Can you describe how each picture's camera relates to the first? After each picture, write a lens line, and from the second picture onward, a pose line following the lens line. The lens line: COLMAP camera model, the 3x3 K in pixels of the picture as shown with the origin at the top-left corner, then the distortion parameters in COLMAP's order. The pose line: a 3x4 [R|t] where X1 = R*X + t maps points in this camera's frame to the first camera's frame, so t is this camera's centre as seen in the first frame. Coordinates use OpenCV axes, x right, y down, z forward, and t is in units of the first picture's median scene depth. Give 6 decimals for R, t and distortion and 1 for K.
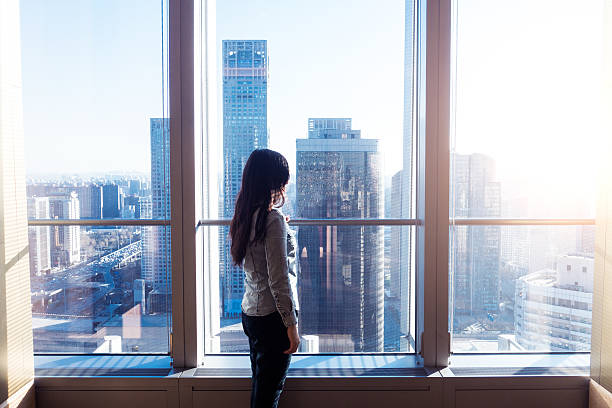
lens RADIAL K [[483.0, 0, 314.1], [0, 483.0, 189.3], [0, 0, 1]] dist [0.000735, -0.005152]
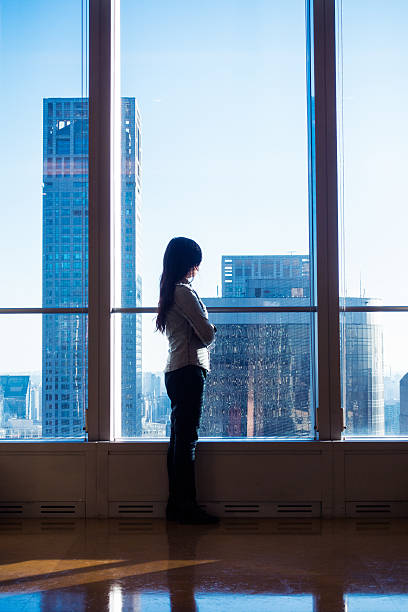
lens RADIAL K [[1346.4, 0, 204.0], [0, 1346.4, 306.0], [0, 0, 1]] dist [0.013505, -0.059039]
pose [[0.999614, -0.005865, -0.027142, 0.006514], [0.002497, 0.992467, -0.122485, 0.064856], [0.027656, 0.122370, 0.992099, -0.315491]]
